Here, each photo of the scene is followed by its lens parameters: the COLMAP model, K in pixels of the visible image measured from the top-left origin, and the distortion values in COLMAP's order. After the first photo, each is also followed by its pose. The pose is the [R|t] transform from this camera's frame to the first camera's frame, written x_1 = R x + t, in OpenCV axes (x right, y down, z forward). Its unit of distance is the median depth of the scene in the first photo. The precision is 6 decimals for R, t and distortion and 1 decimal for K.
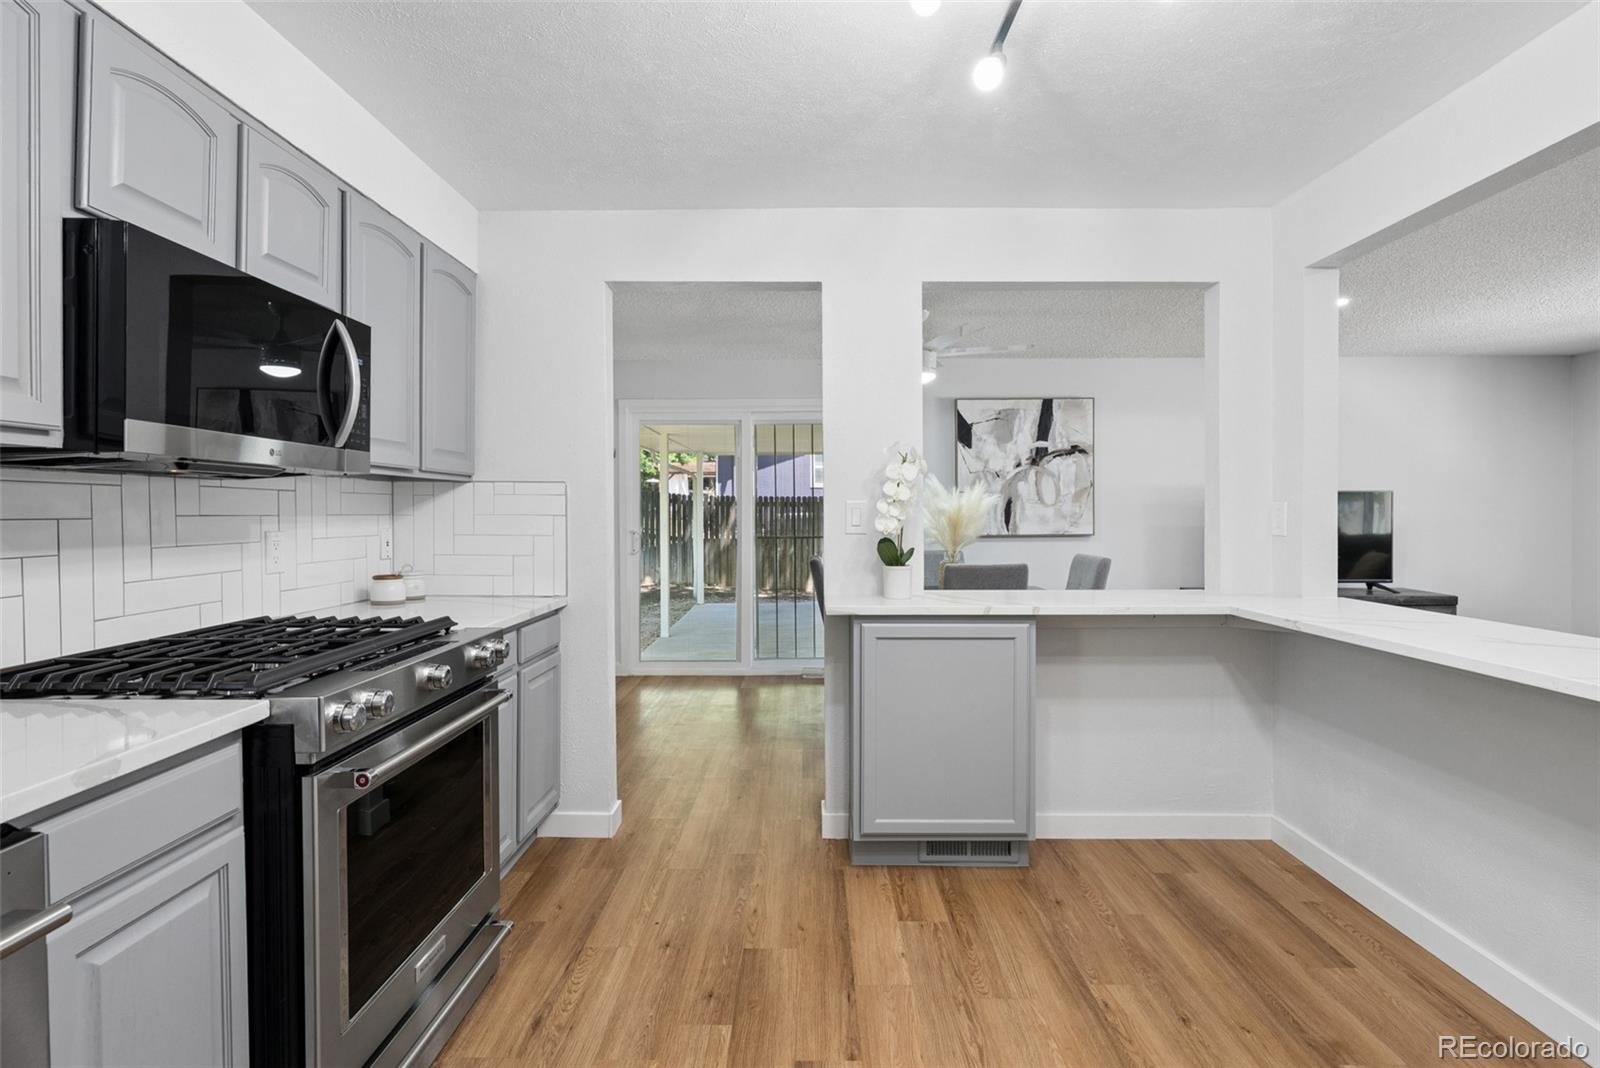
lens RADIAL K [[772.0, 0, 806.0], [0, 772.0, 522.4], [0, 0, 1]] dist [-0.000090, 0.000491]
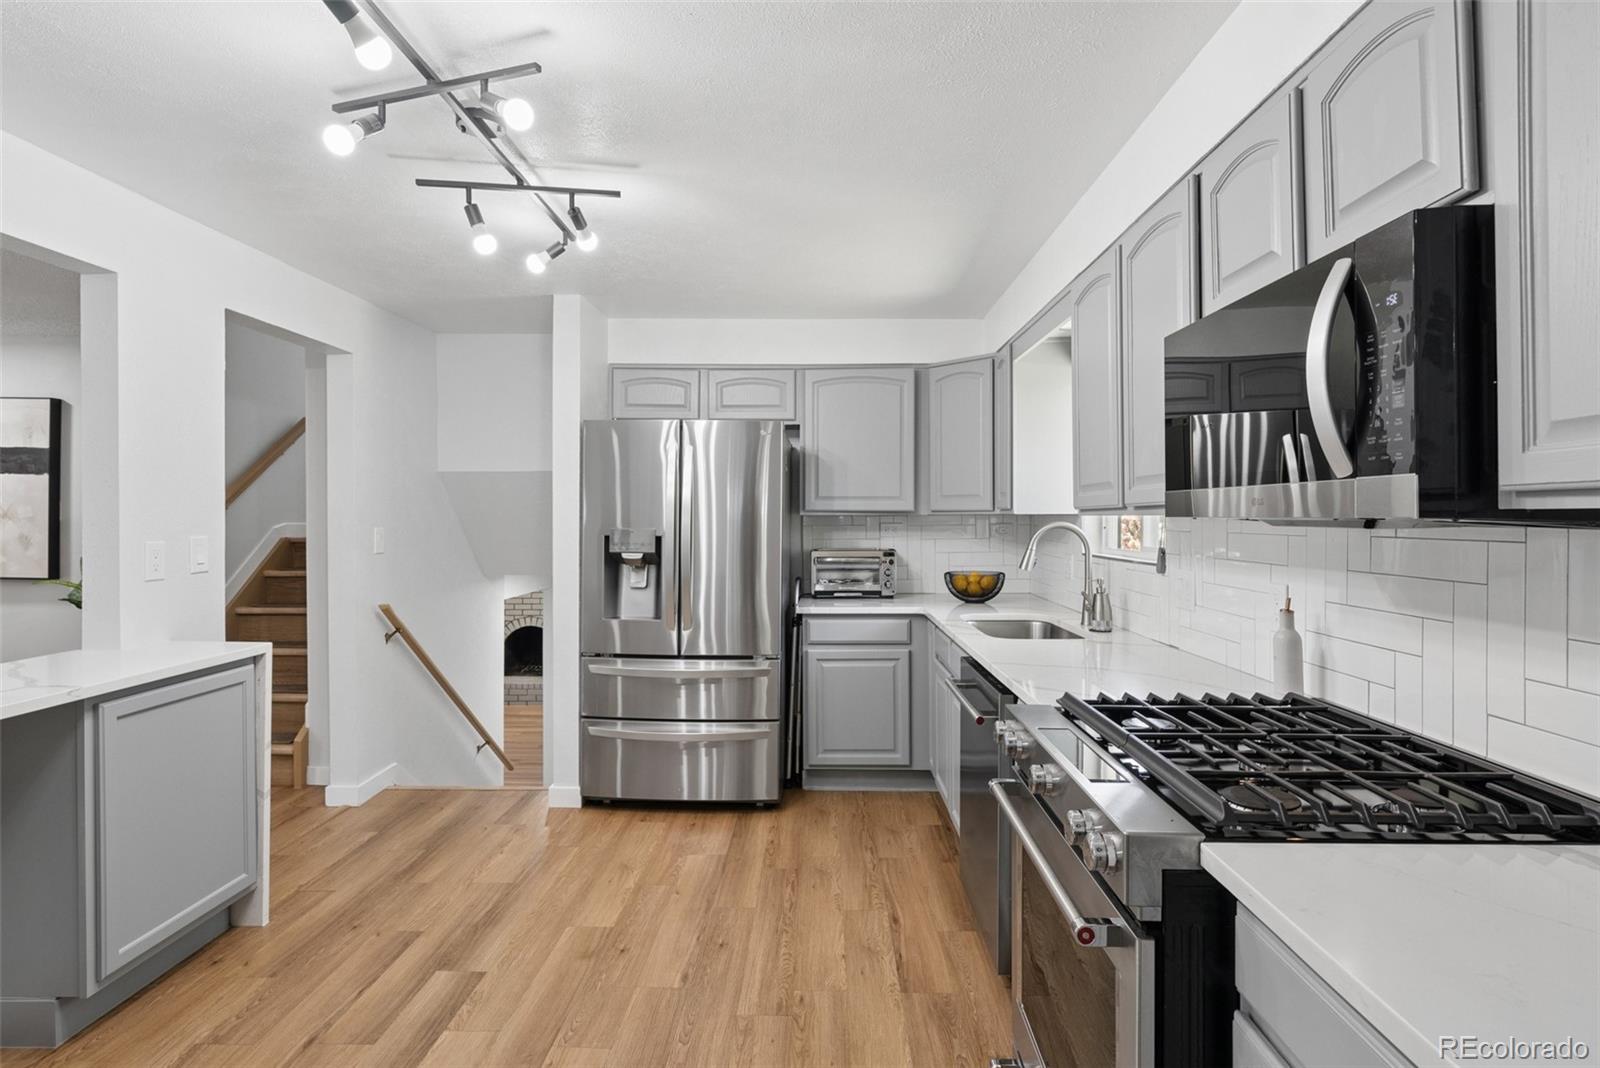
lens RADIAL K [[826.7, 0, 800.0], [0, 826.7, 521.7], [0, 0, 1]] dist [-0.001633, 0.000216]
pose [[-0.999663, -0.002790, 0.025816, -0.191930], [-0.002295, 0.999813, 0.019213, -0.066728], [-0.025864, 0.019148, -0.999482, 1.487048]]
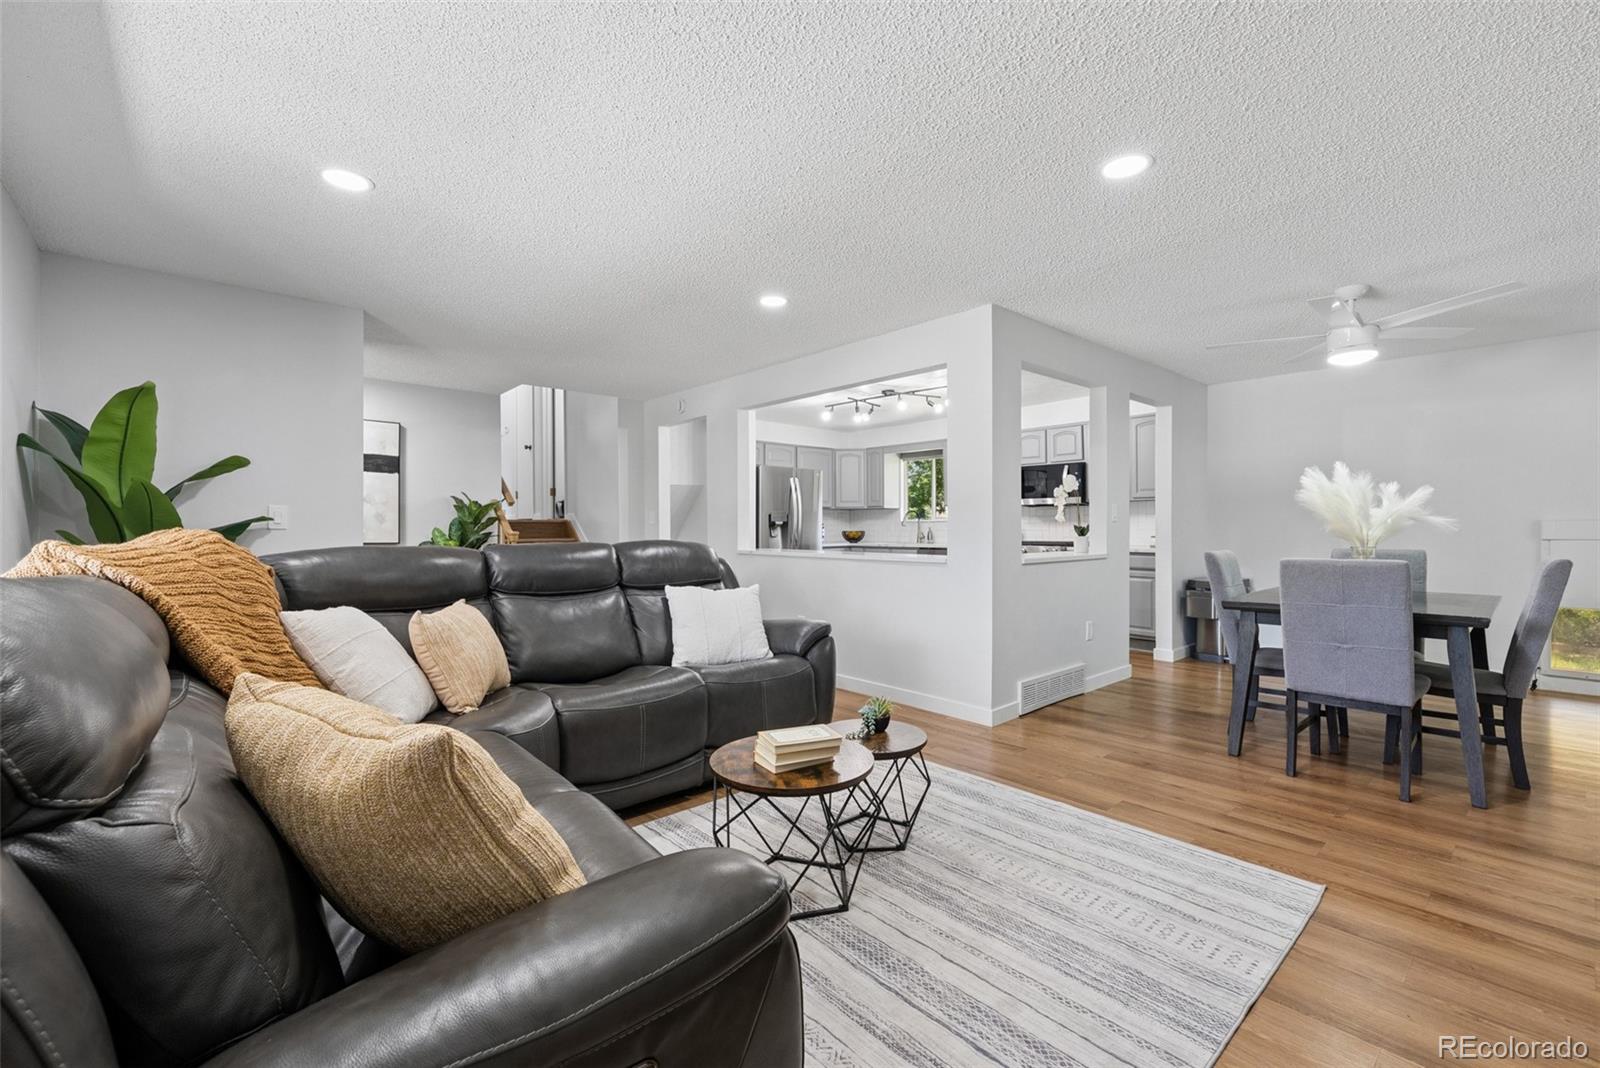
lens RADIAL K [[686.4, 0, 803.9], [0, 686.4, 532.1], [0, 0, 1]] dist [-0.001234, -0.000432]
pose [[-0.743116, 0.004479, -0.669147, 2.475941], [-0.007138, 0.999868, 0.014620, 0.036119], [0.669124, 0.015641, -0.742986, 2.457519]]
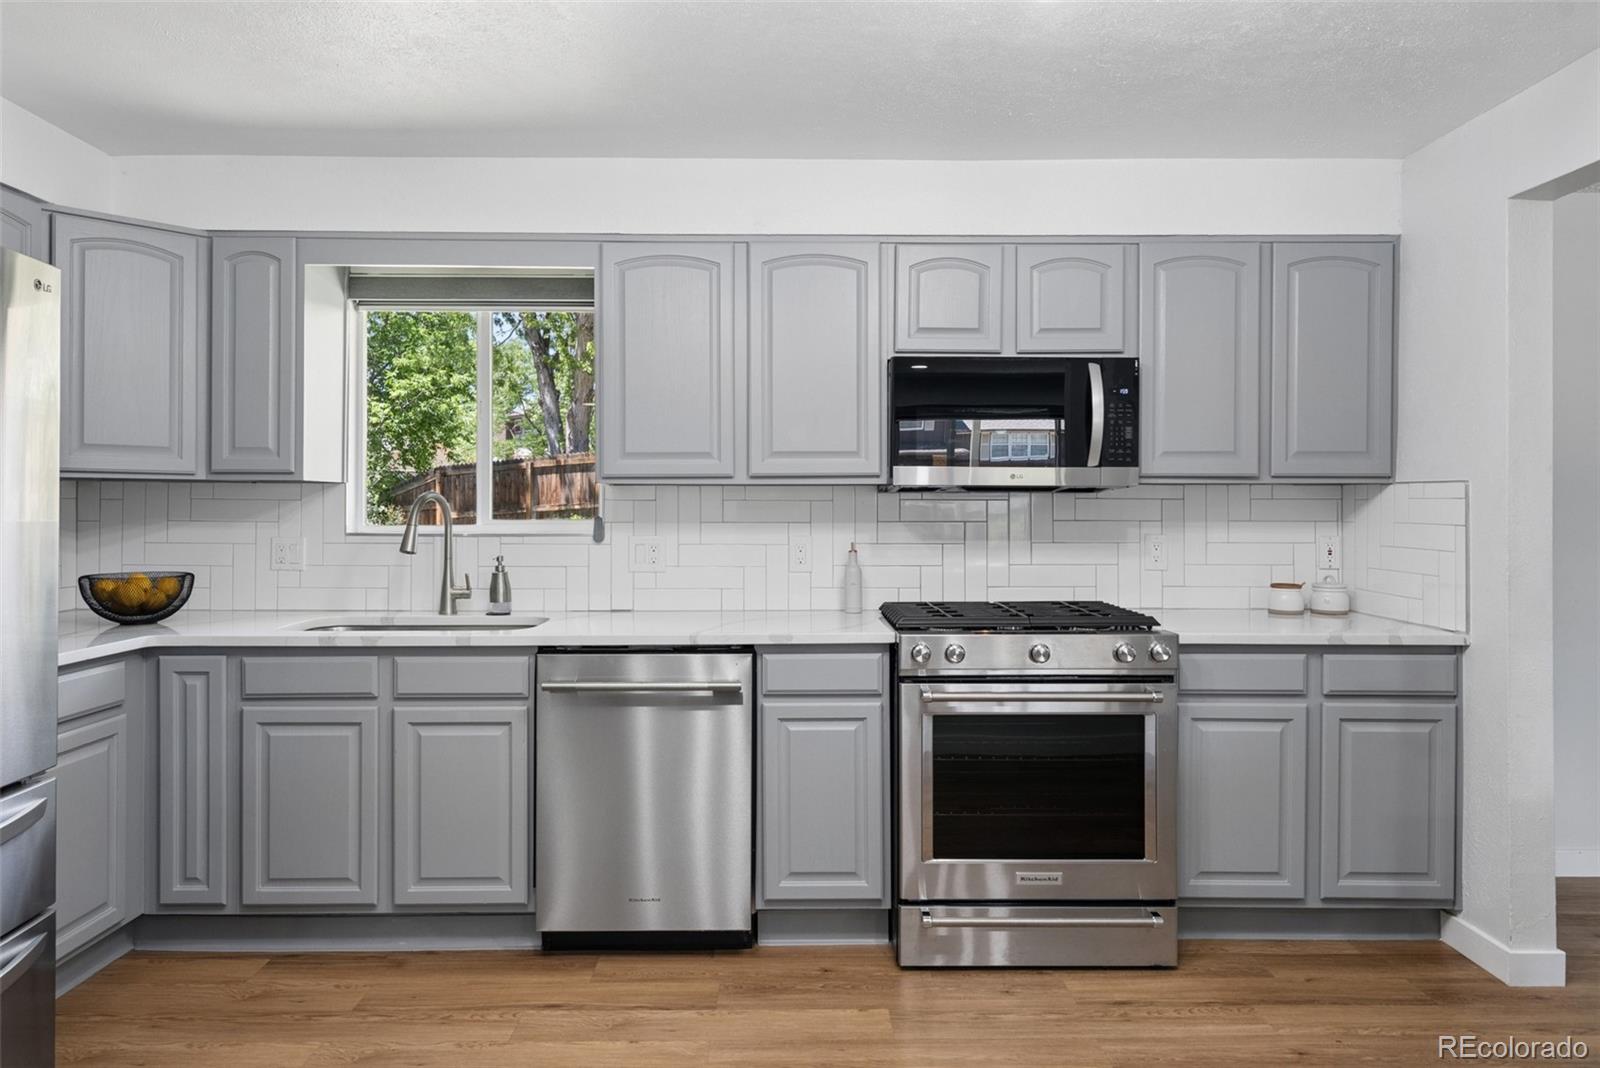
lens RADIAL K [[1043.6, 0, 796.3], [0, 1043.6, 509.4], [0, 0, 1]] dist [0.006534, -0.005091]
pose [[0.016147, -0.004202, -0.999861, 0.953543], [-0.015359, 0.999872, -0.004450, -0.012044], [0.999752, 0.015429, 0.016080, 0.460736]]
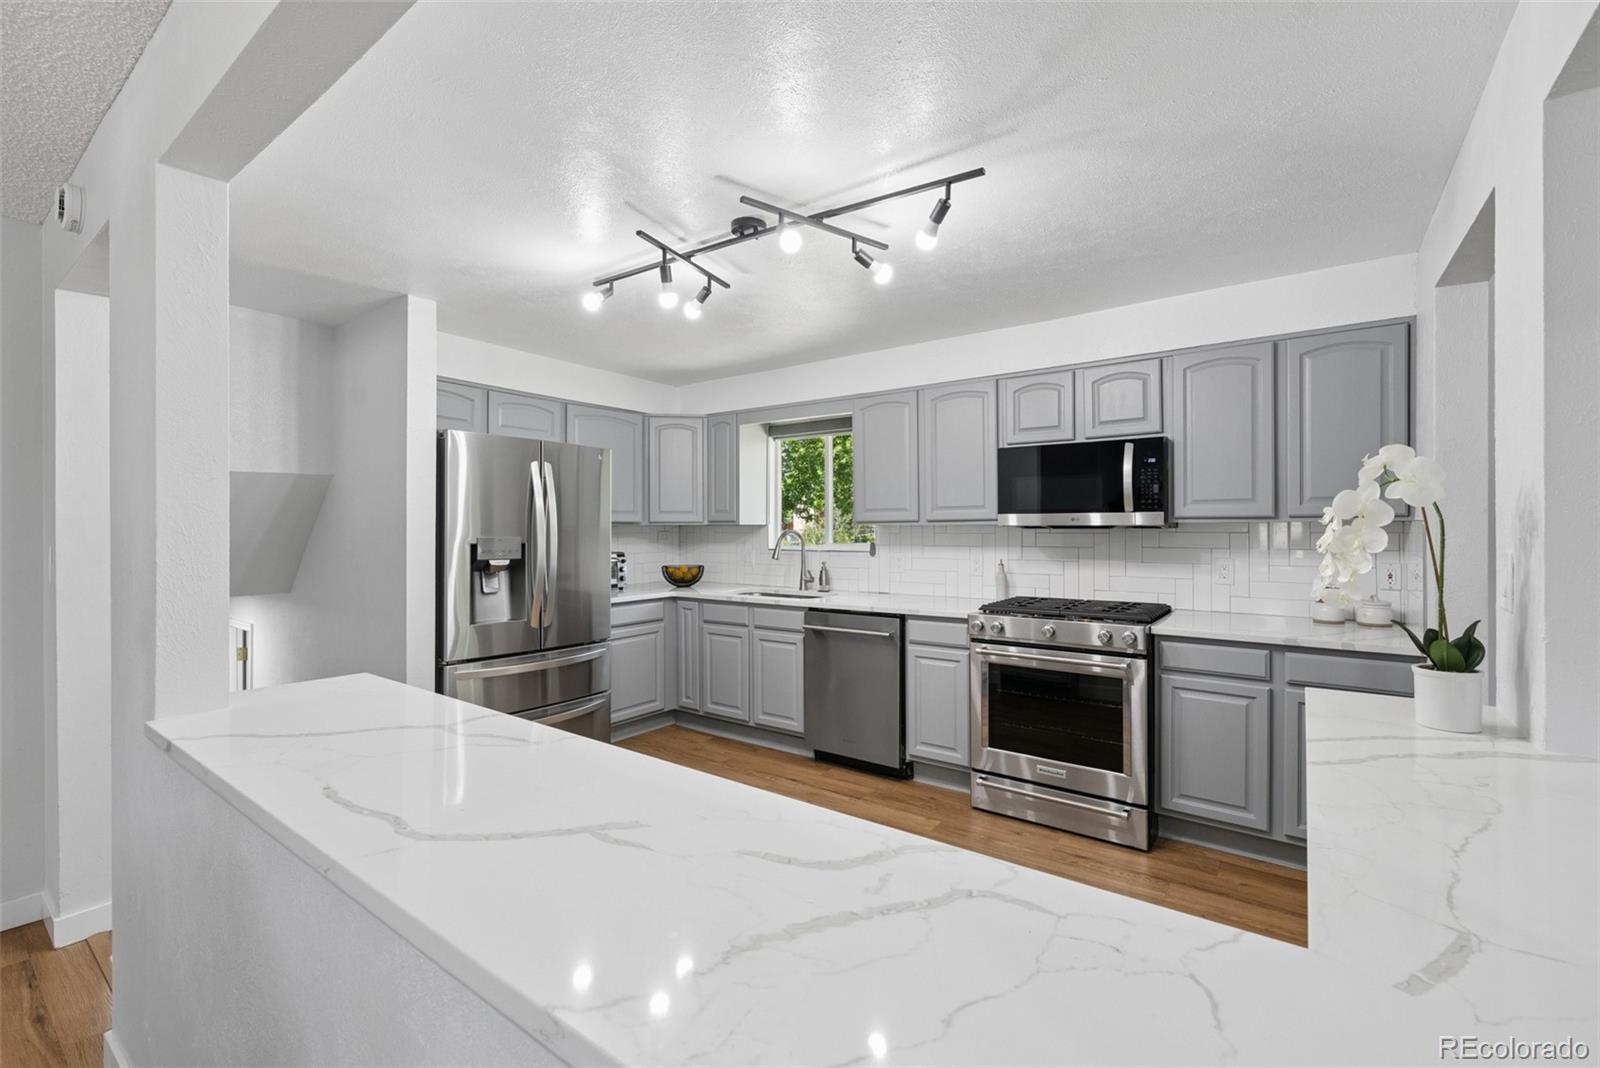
lens RADIAL K [[686.4, 0, 805.3], [0, 686.4, 530.1], [0, 0, 1]] dist [-0.001234, -0.000432]
pose [[-0.588205, 0.000458, -0.808712, 1.056996], [-0.010631, 0.999909, 0.008298, -0.053560], [0.808642, 0.013479, -0.588147, 1.218591]]
